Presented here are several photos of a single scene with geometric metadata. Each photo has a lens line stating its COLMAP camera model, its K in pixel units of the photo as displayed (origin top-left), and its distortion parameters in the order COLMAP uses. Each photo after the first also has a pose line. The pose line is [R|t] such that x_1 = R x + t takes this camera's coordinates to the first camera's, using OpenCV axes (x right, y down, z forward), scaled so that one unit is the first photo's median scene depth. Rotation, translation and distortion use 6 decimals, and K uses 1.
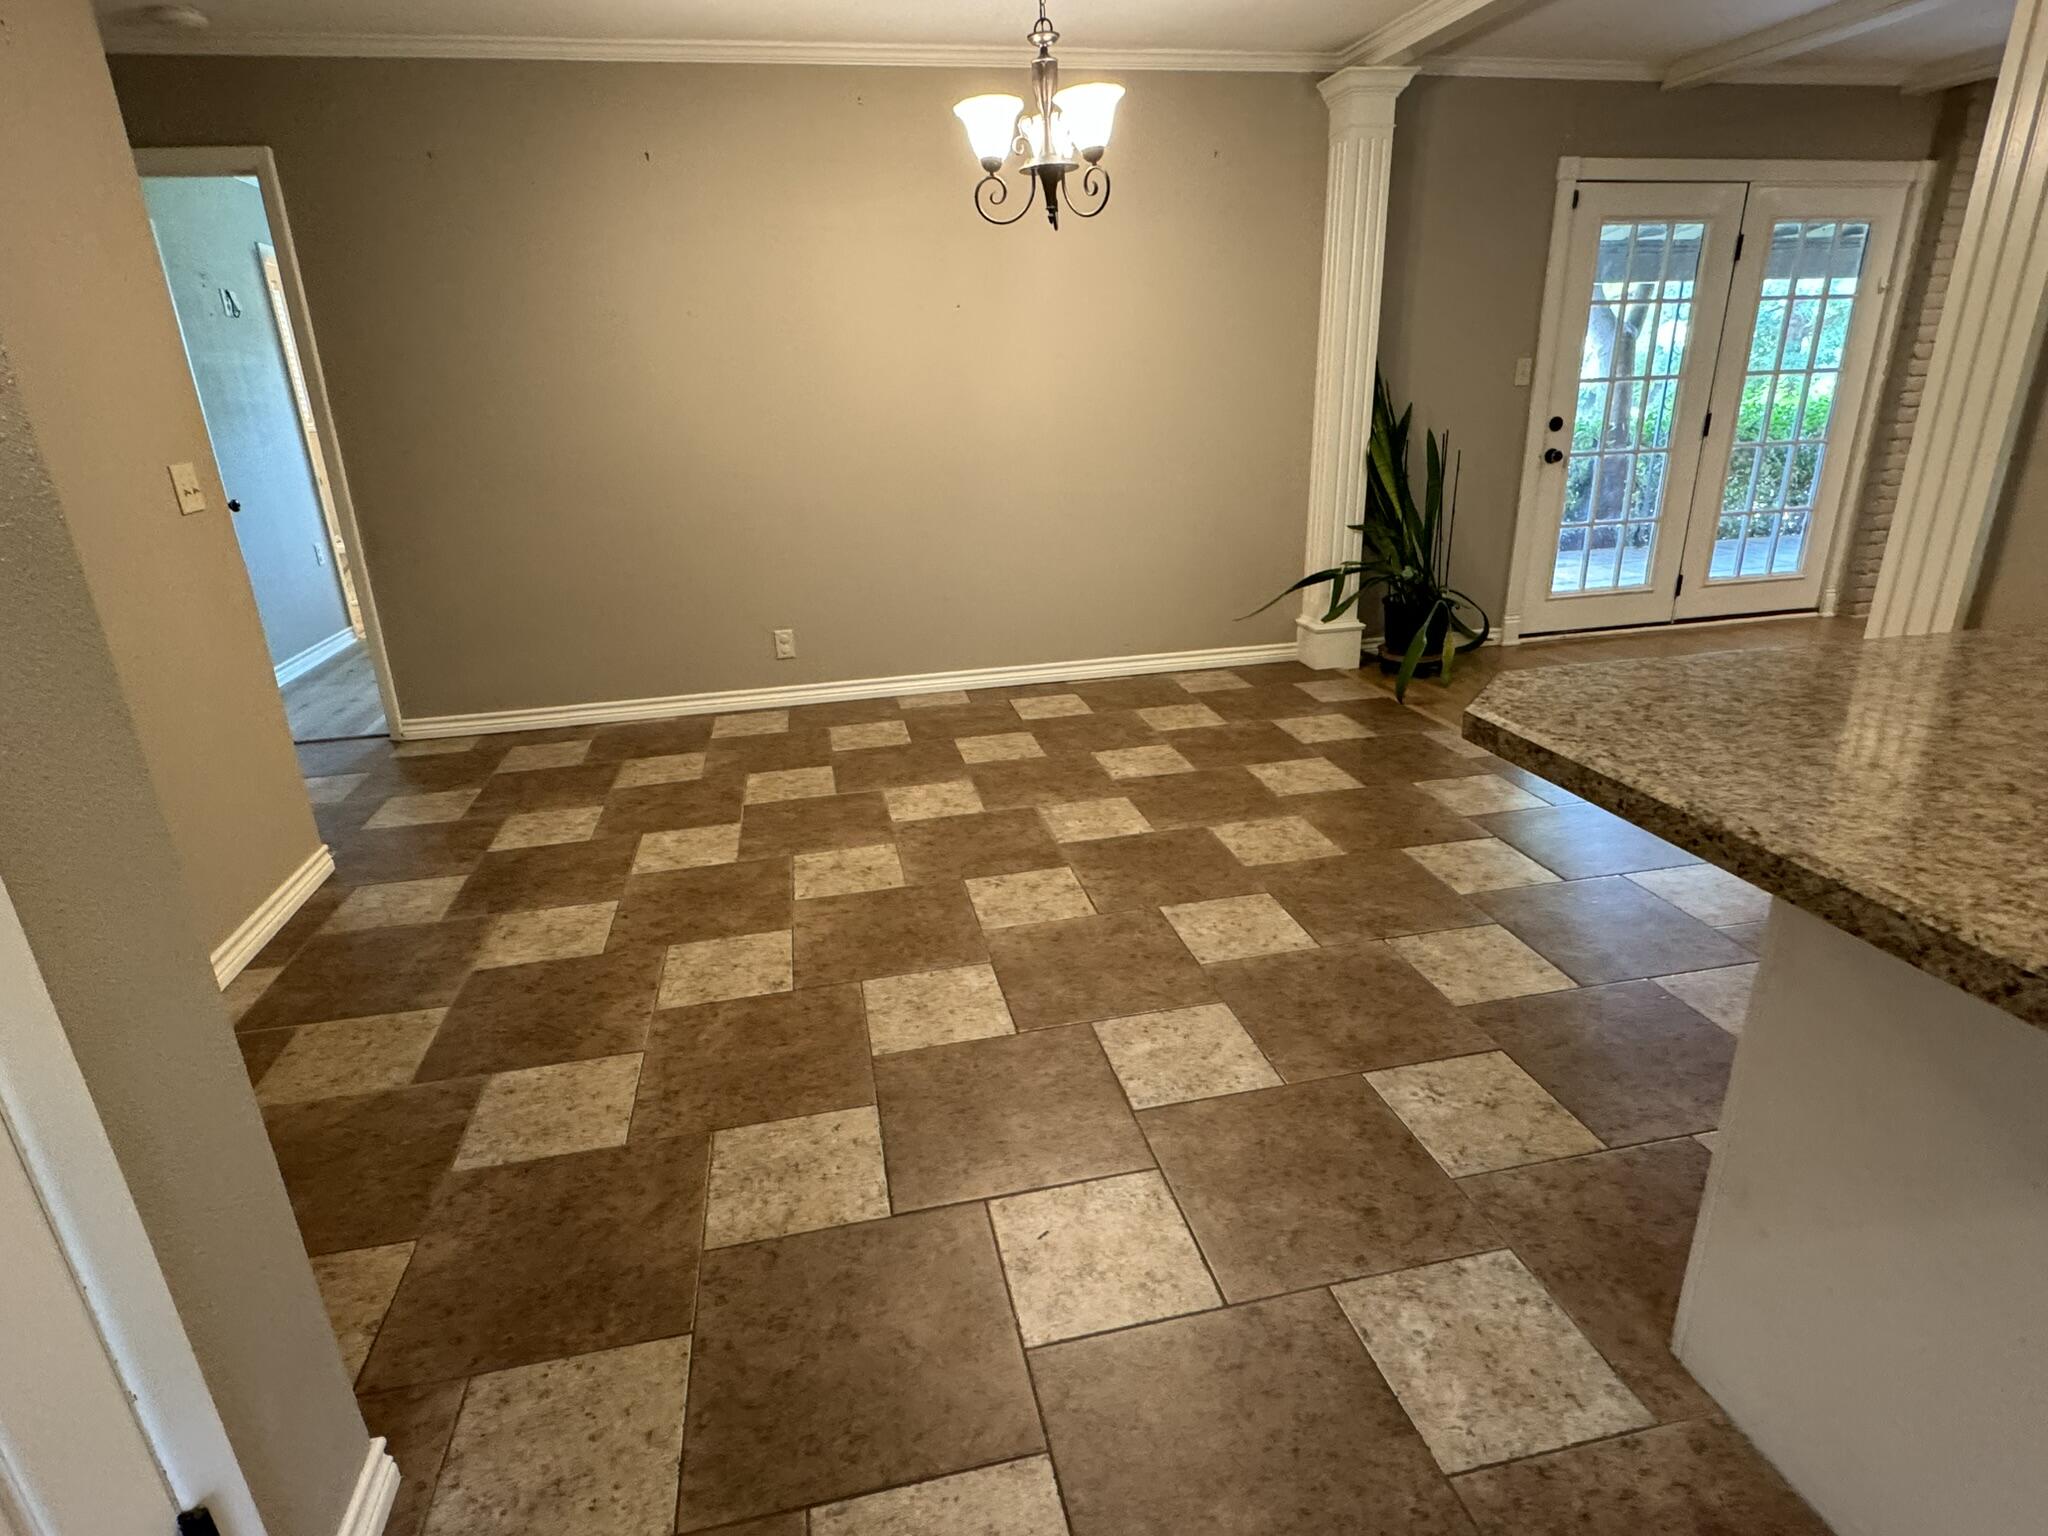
lens RADIAL K [[1070.3, 0, 1018.4], [0, 1070.3, 769.8], [0, 0, 1]] dist [0.000587, -0.000589]
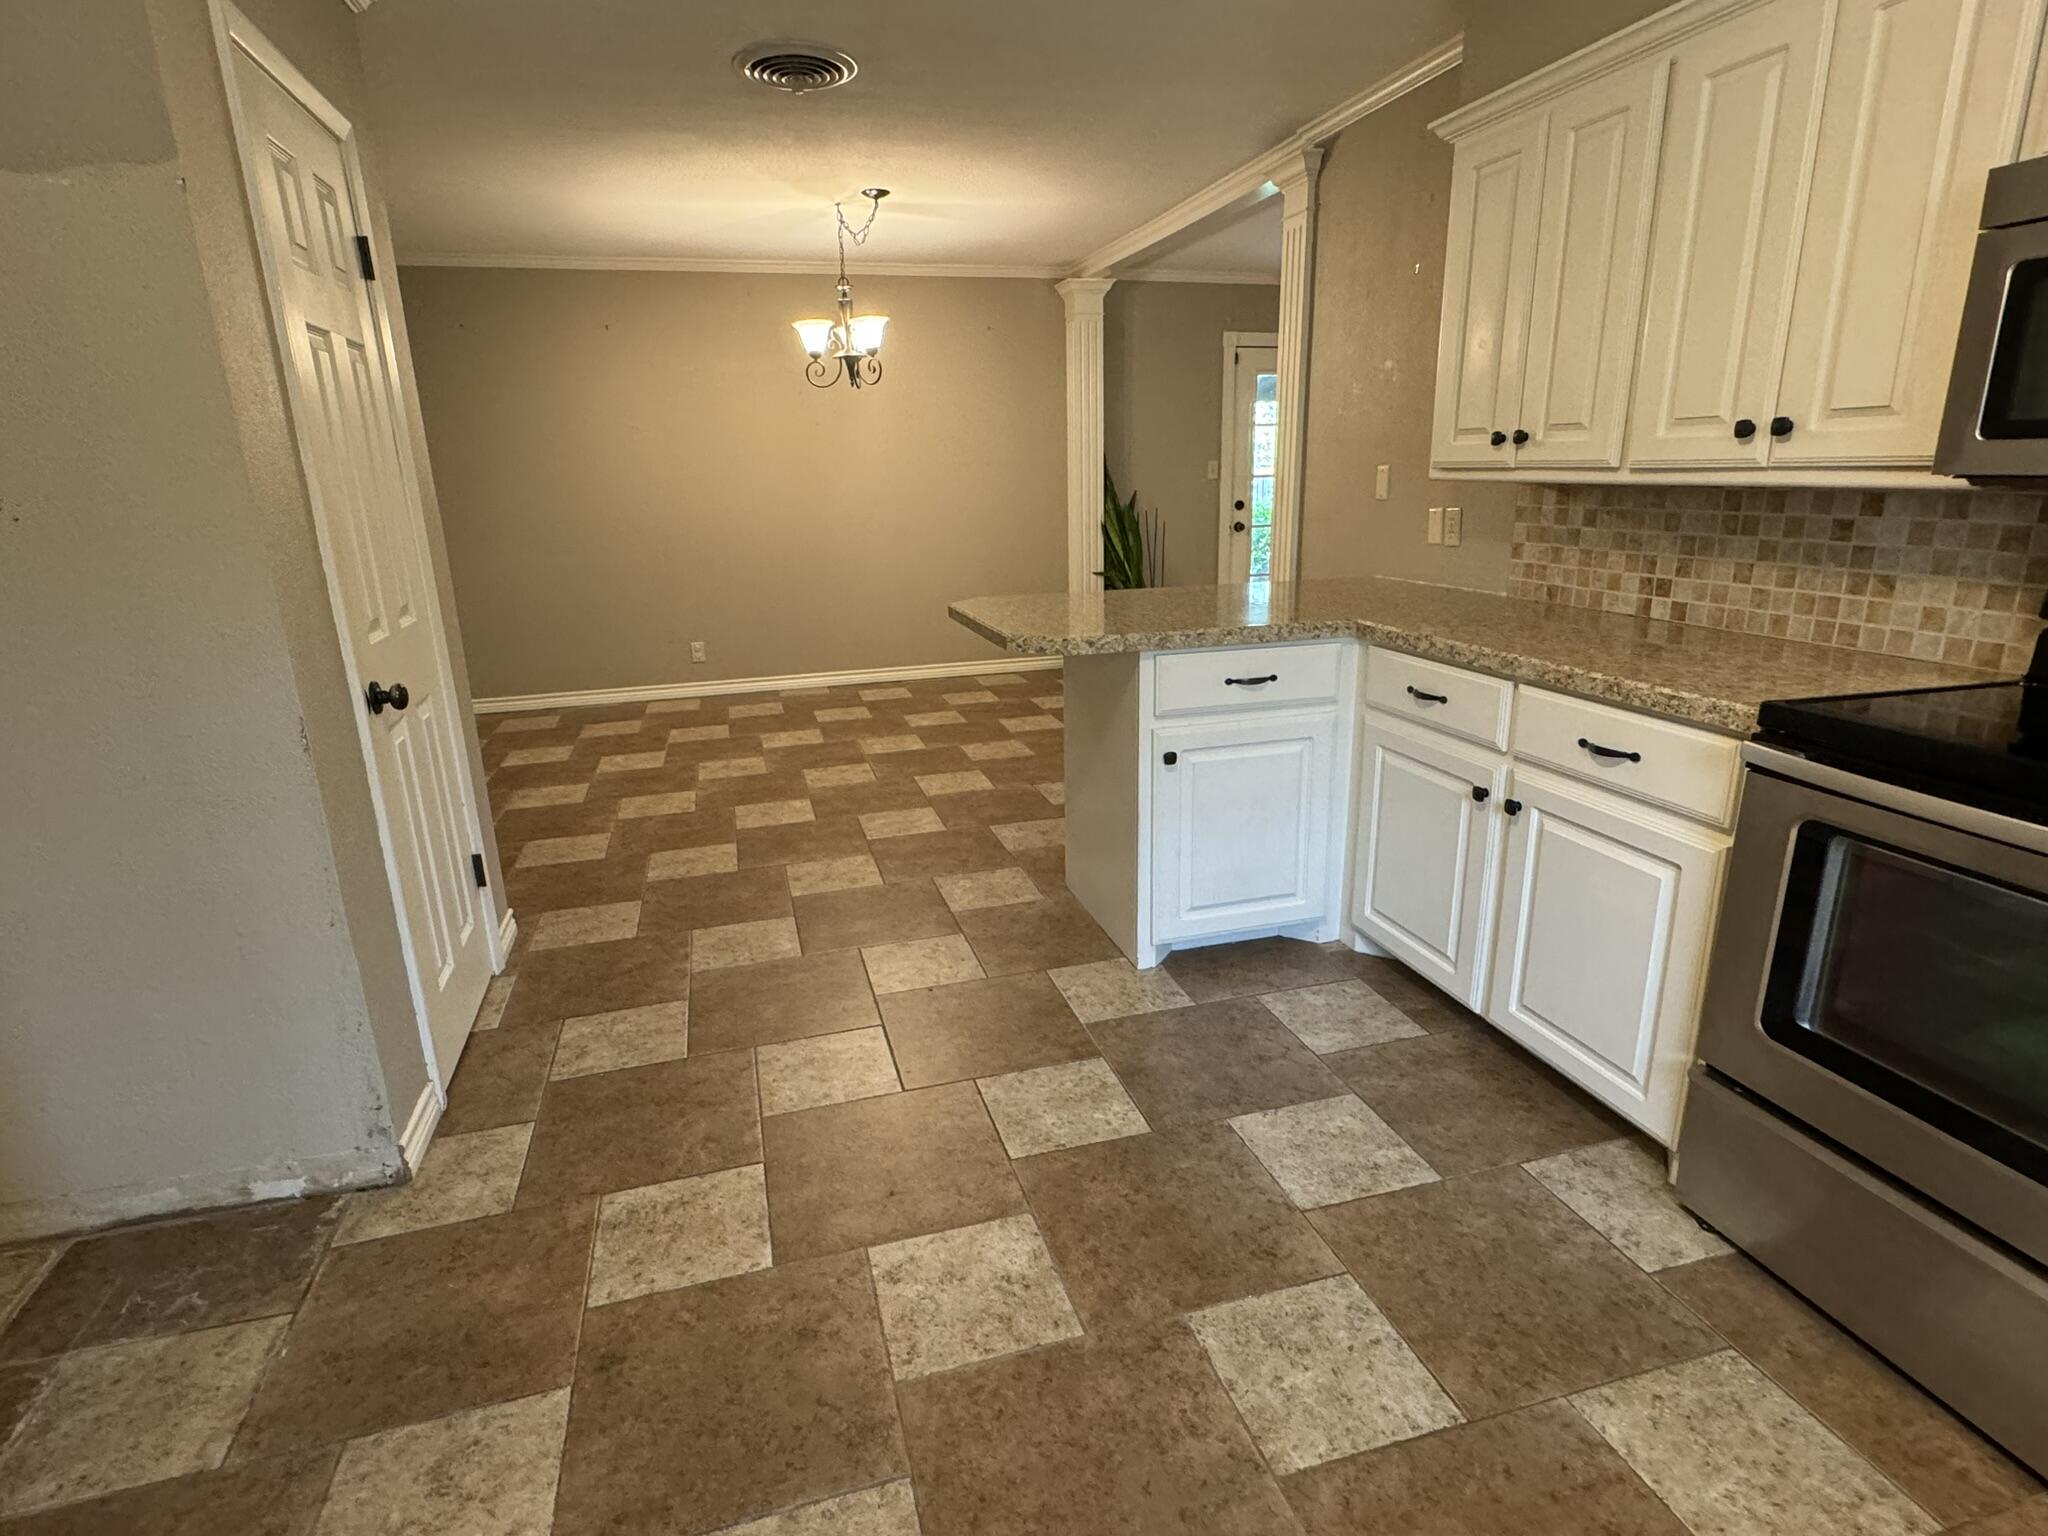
lens RADIAL K [[1070.3, 0, 1018.4], [0, 1070.3, 769.8], [0, 0, 1]] dist [0.000587, -0.000589]
pose [[0.997858, -0.007978, 0.064927, 0.153951], [0.012584, 0.997408, -0.070849, 0.197997], [-0.064194, 0.071514, 0.995372, -0.591387]]
